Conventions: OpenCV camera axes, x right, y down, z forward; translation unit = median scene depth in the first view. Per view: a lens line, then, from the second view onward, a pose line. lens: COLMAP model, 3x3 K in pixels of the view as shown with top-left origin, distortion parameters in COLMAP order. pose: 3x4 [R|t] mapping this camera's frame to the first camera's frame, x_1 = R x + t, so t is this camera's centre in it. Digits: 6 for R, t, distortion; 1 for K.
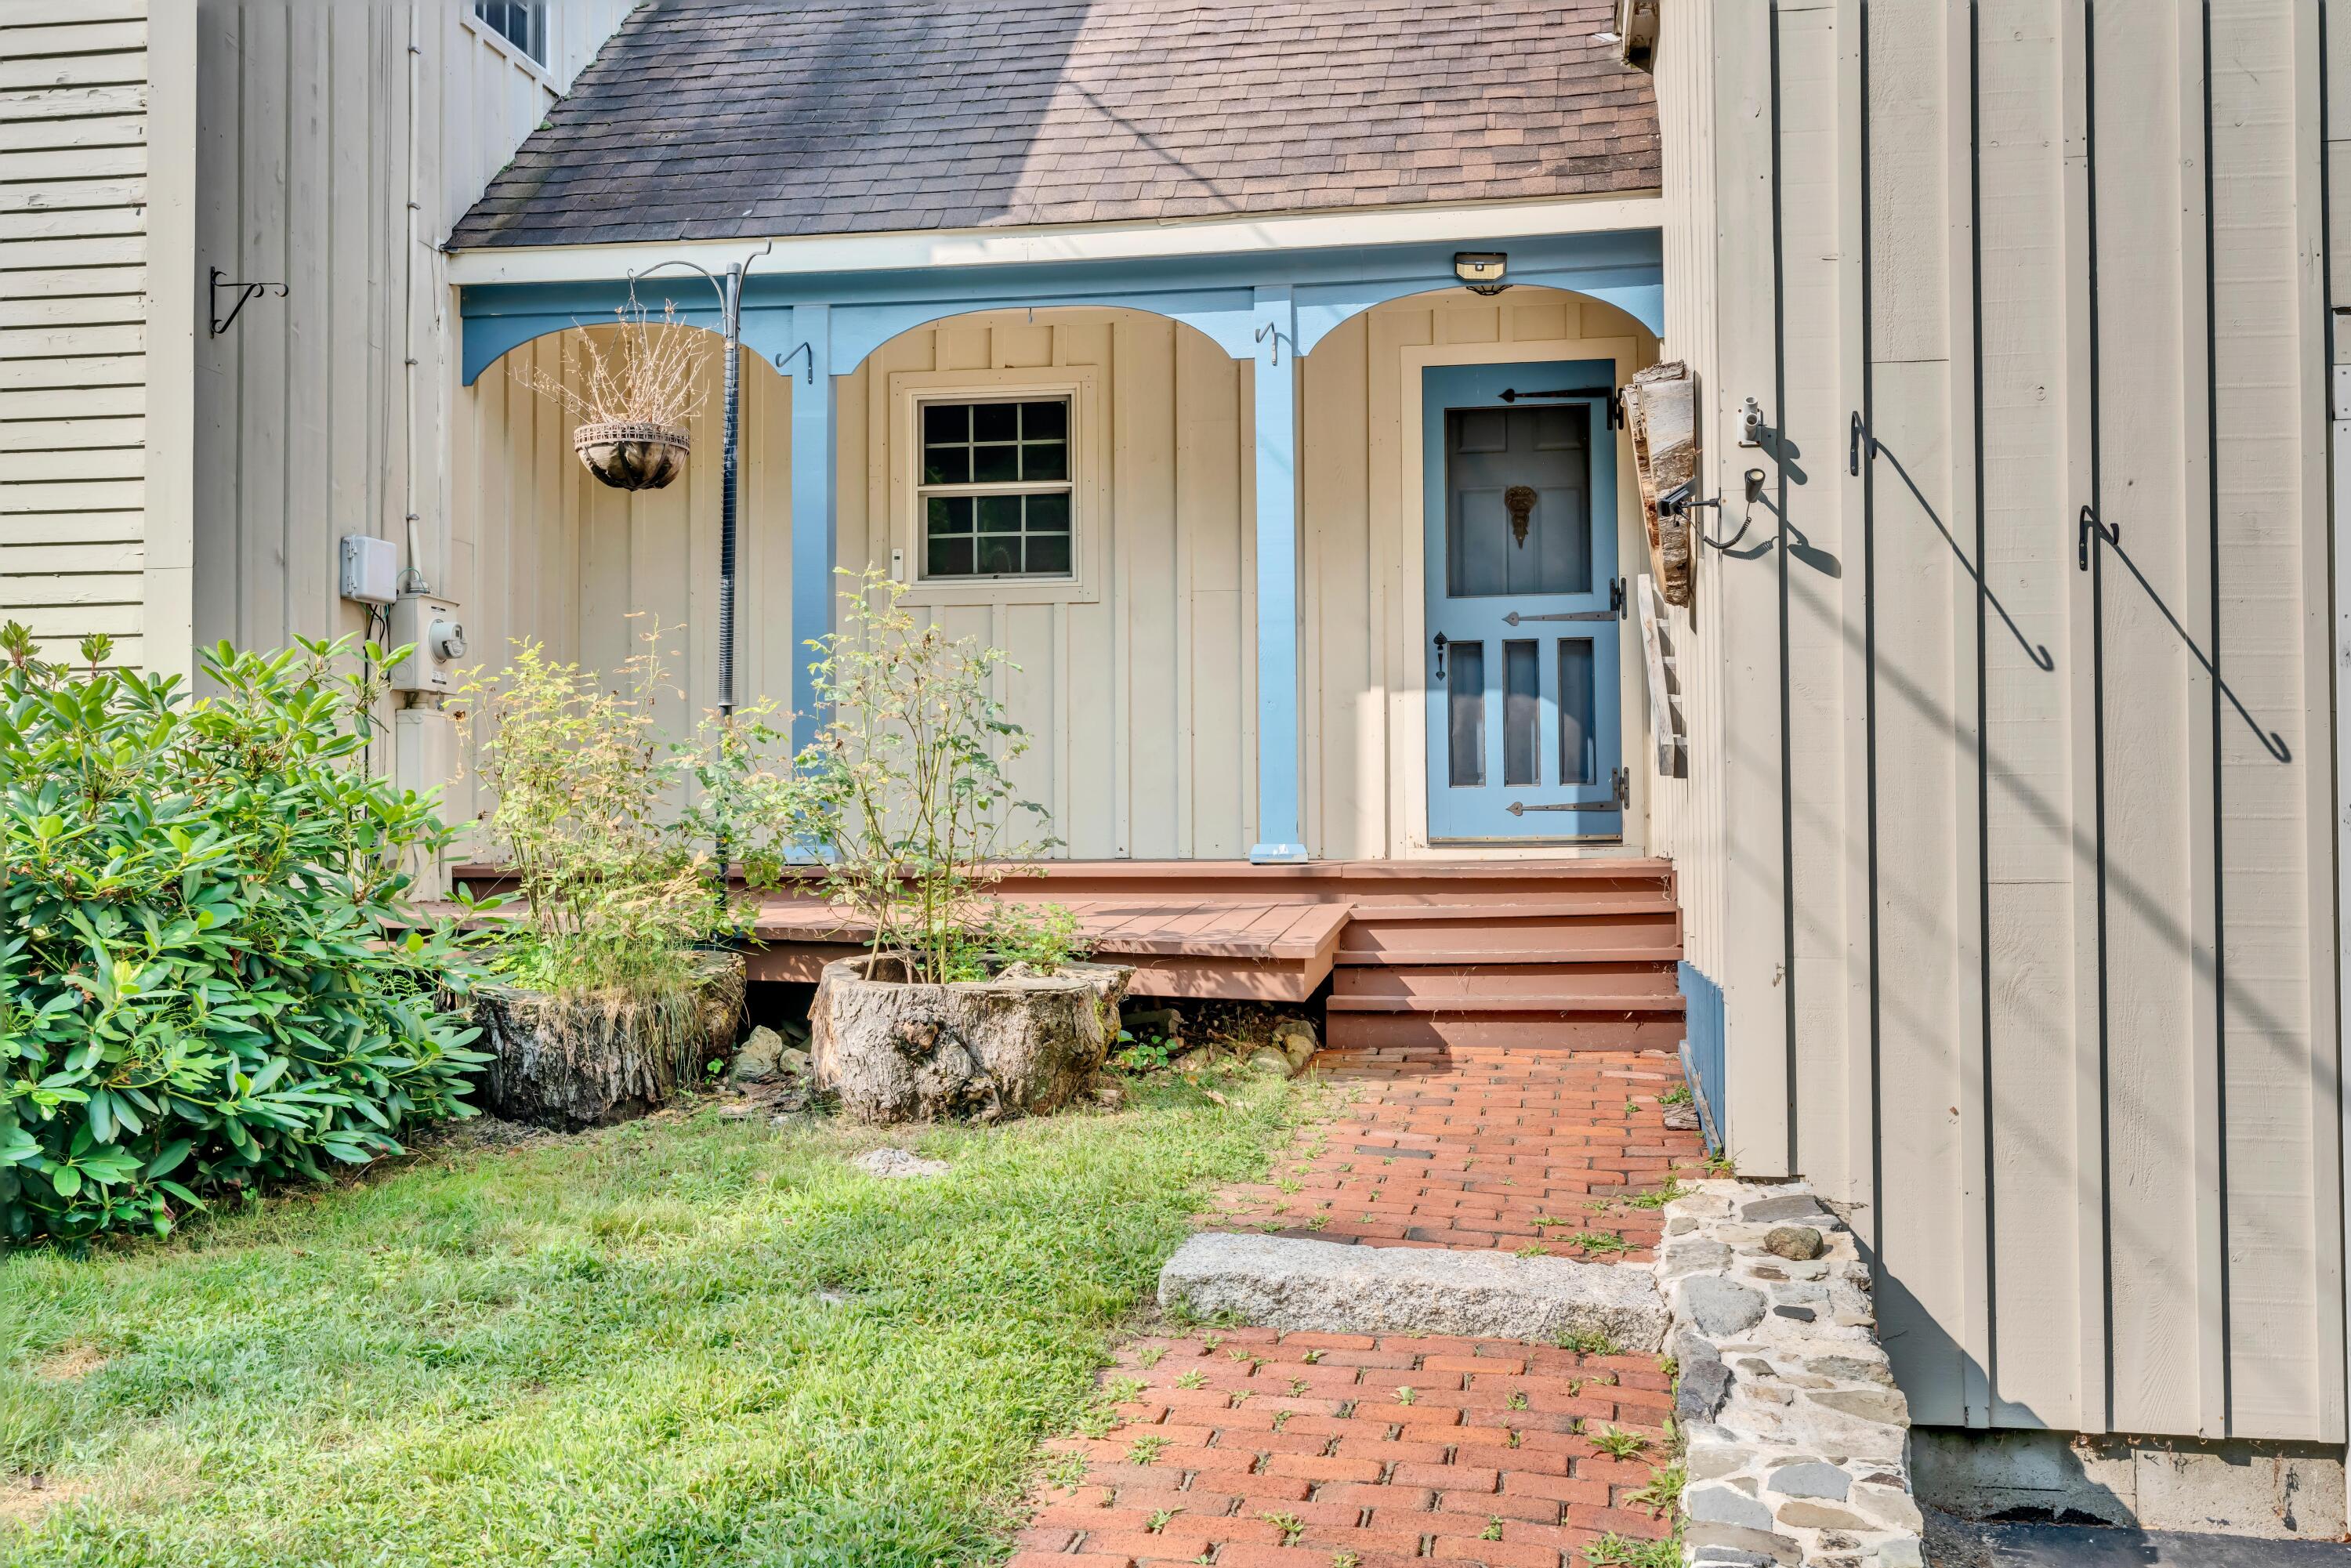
lens RADIAL K [[2240.1, 0, 1175.3], [0, 2240.1, 785.4], [0, 0, 1]] dist [0.019691, 0.000000]
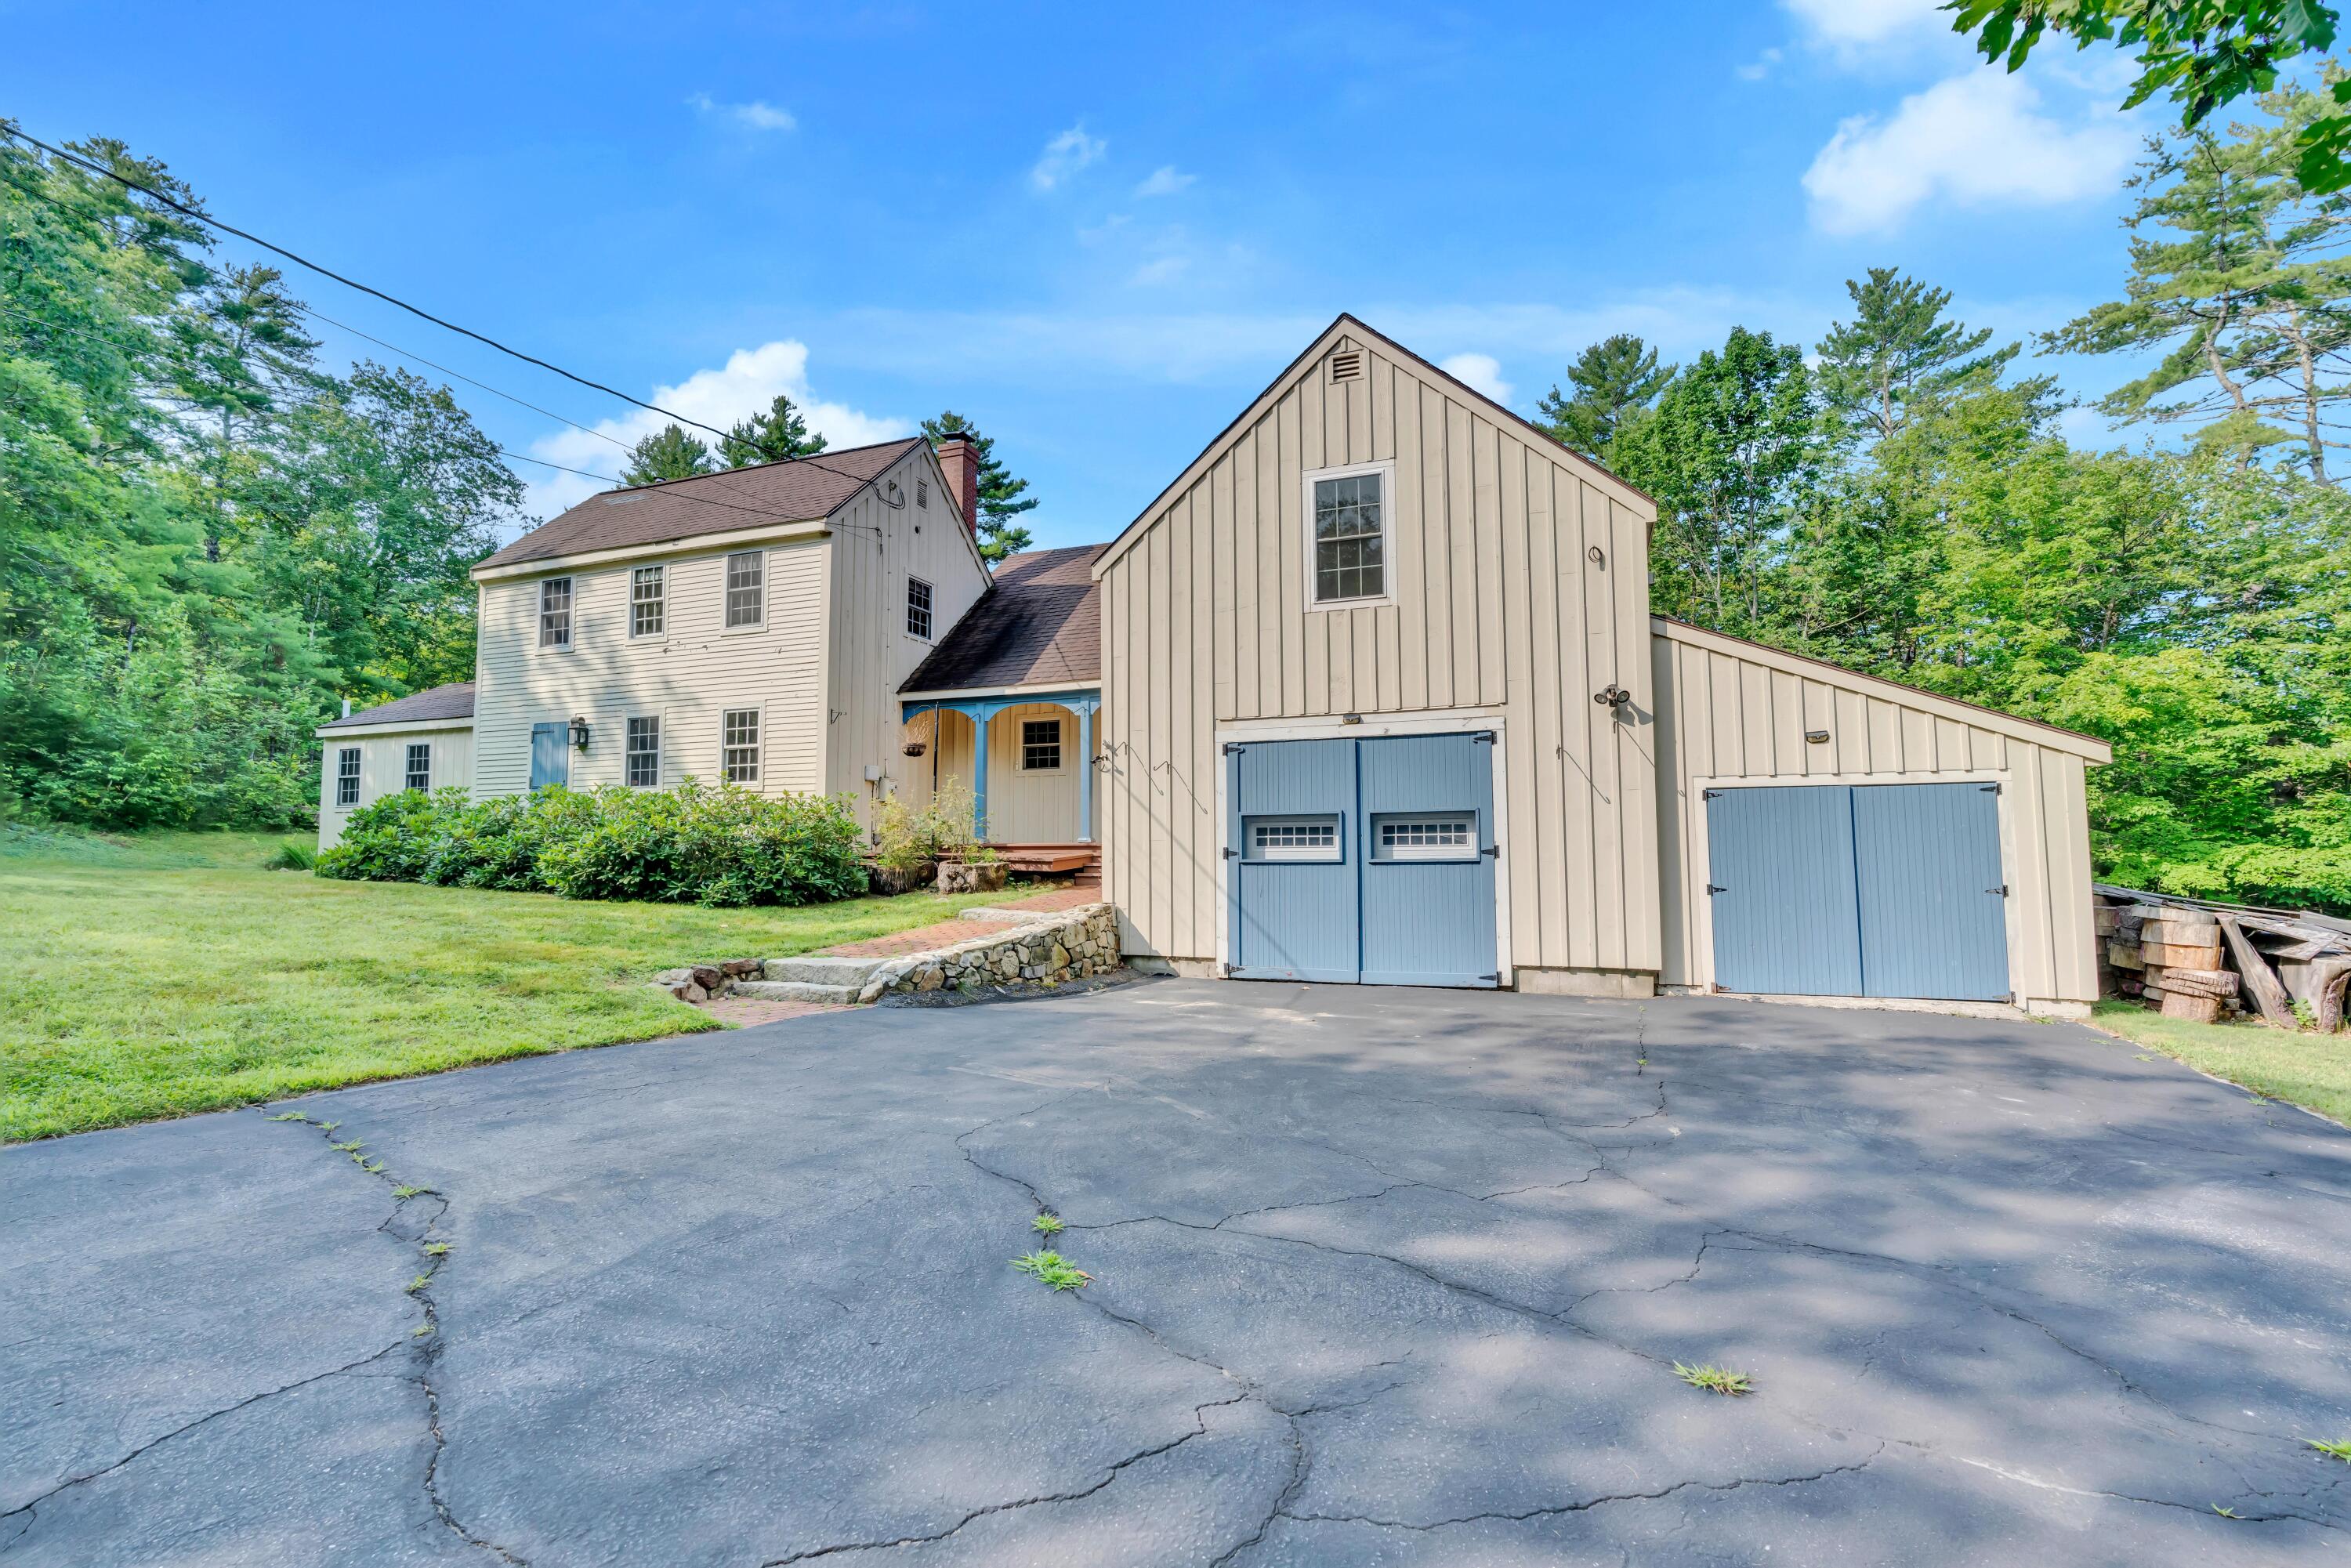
lens RADIAL K [[1052.3, 0, 1176.2], [0, 1052.3, 777.9], [0, 0, 1]] dist [0.000255, 0.000121]
pose [[0.978062, -0.015918, -0.207707, 0.786914], [0.004973, 0.998576, -0.053113, 0.027031], [0.208257, 0.050915, 0.976748, -1.046315]]
